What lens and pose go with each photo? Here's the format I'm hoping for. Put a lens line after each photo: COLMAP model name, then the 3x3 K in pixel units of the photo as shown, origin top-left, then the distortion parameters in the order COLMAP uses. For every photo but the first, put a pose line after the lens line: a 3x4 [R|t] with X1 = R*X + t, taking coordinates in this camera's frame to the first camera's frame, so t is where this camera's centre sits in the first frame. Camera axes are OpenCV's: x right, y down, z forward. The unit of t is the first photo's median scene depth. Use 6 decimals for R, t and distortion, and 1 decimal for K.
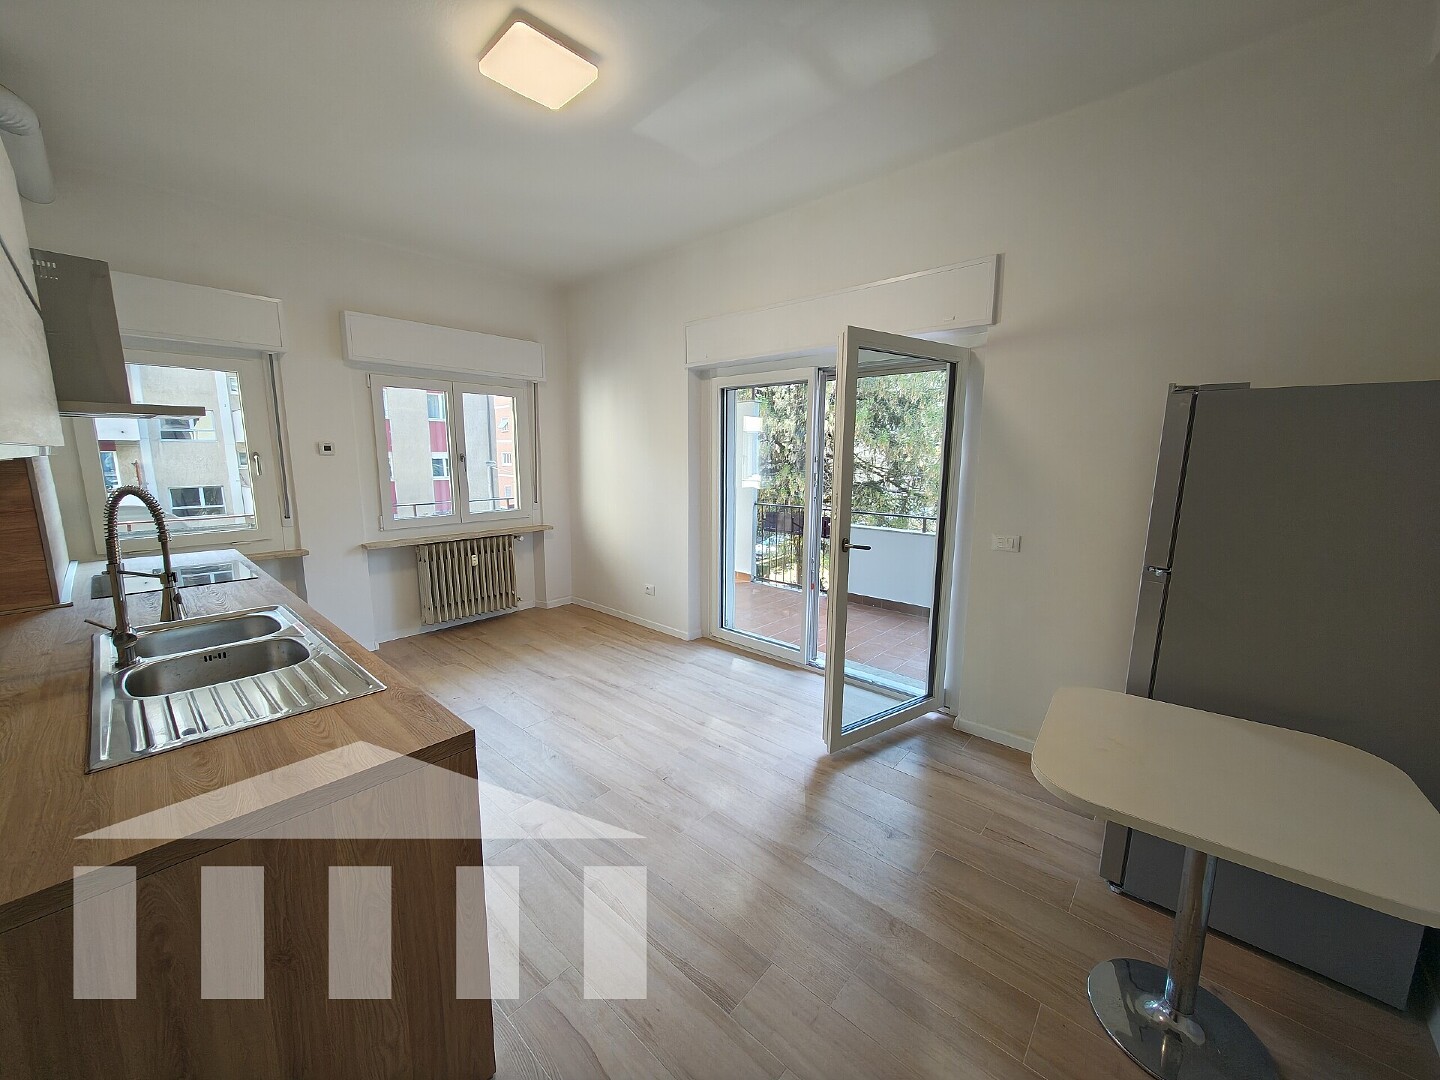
lens RADIAL K [[545.2, 0, 712.5], [0, 545.2, 542.0], [0, 0, 1]] dist [0.000684, -0.000290]
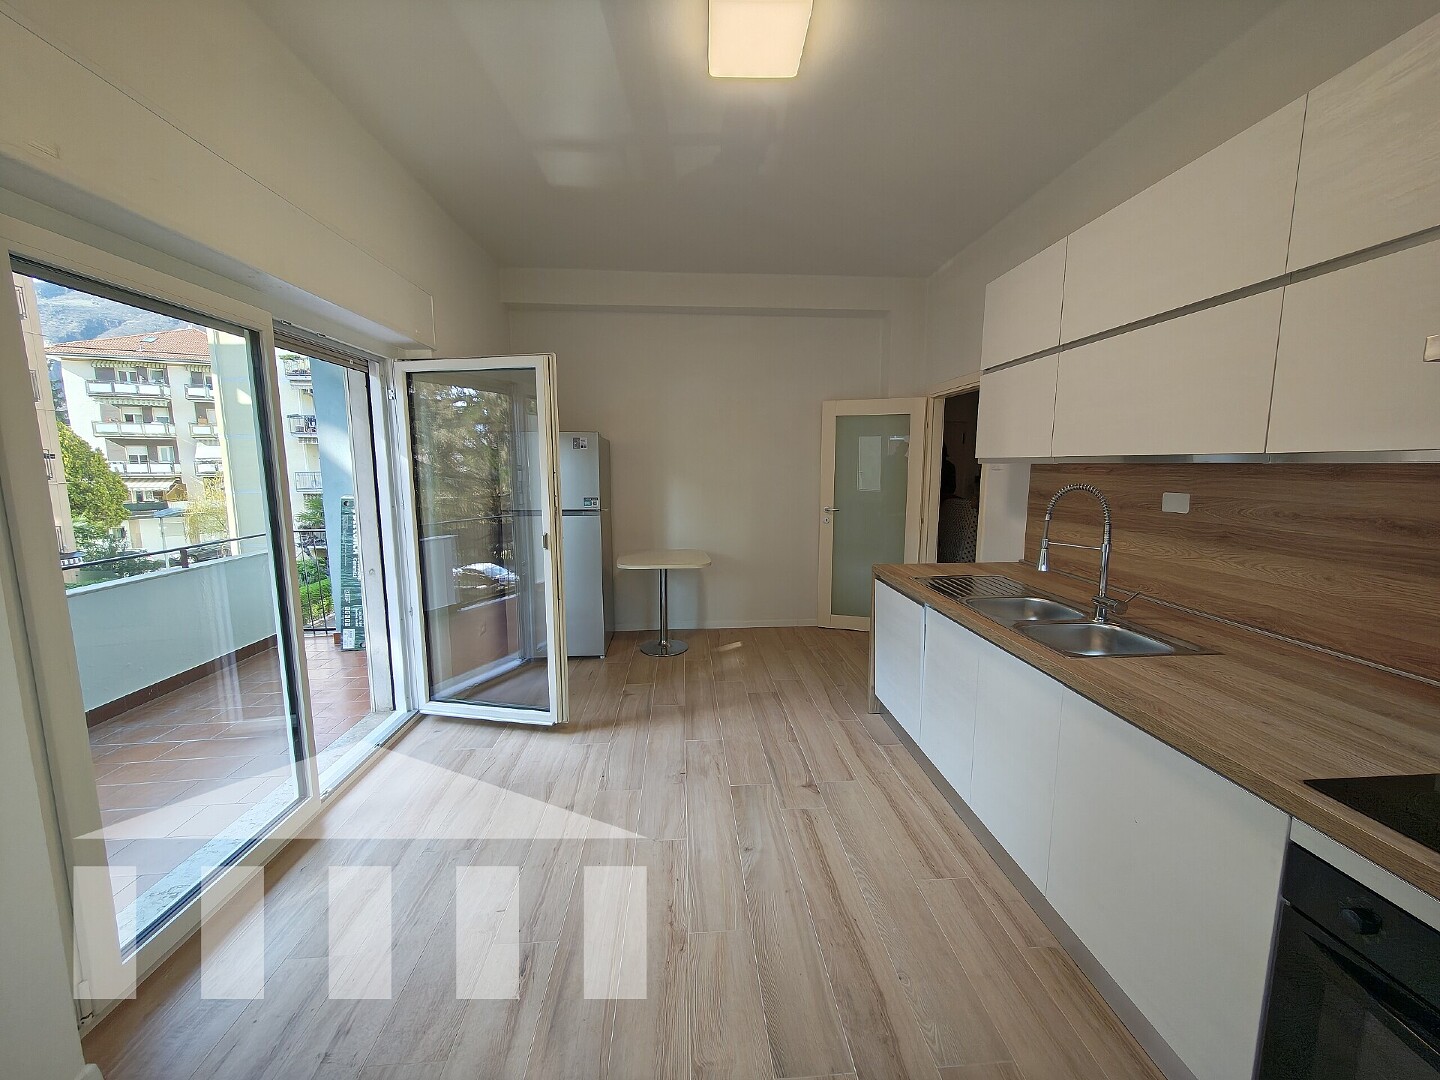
lens RADIAL K [[545.2, 0, 716.1], [0, 545.2, 535.4], [0, 0, 1]] dist [0.000684, -0.000290]
pose [[-0.714509, -0.093599, 0.693337, -0.479893], [0.112046, 0.962910, 0.245457, -0.147308], [-0.690596, 0.253067, -0.677520, 0.918347]]
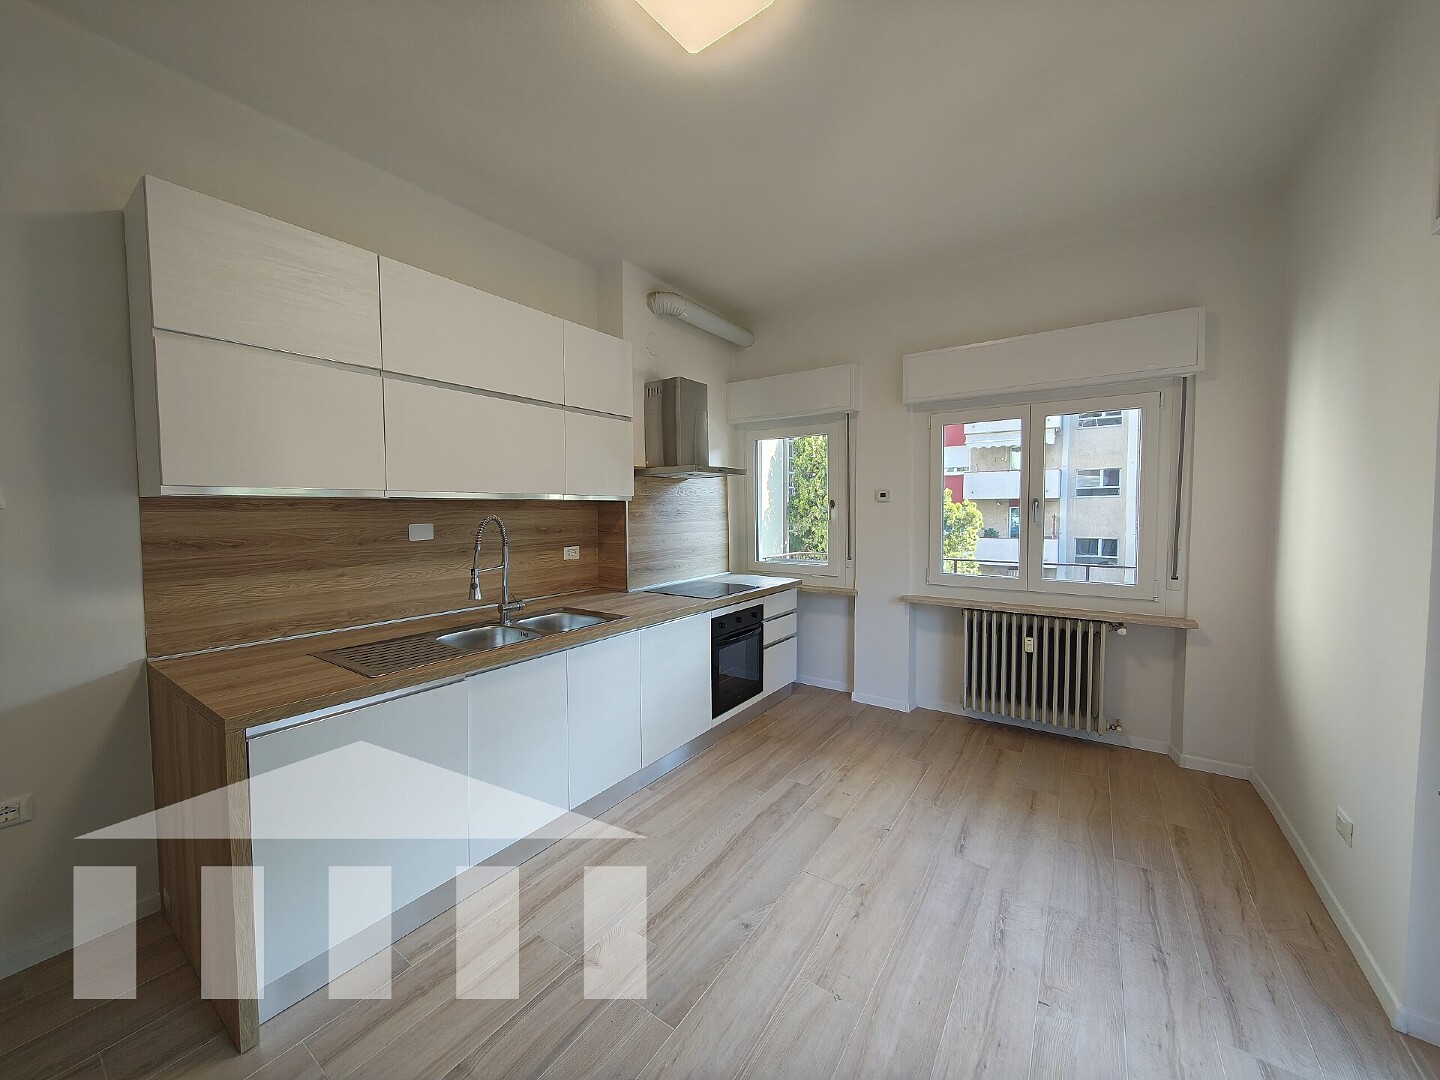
lens RADIAL K [[545.2, 0, 711.2], [0, 545.2, 536.7], [0, 0, 1]] dist [0.000684, -0.000290]
pose [[0.121297, 0.046598, -0.991522, 0.230686], [-0.156471, 0.987306, 0.027258, -0.065000], [0.980206, 0.151838, 0.127049, 0.505573]]
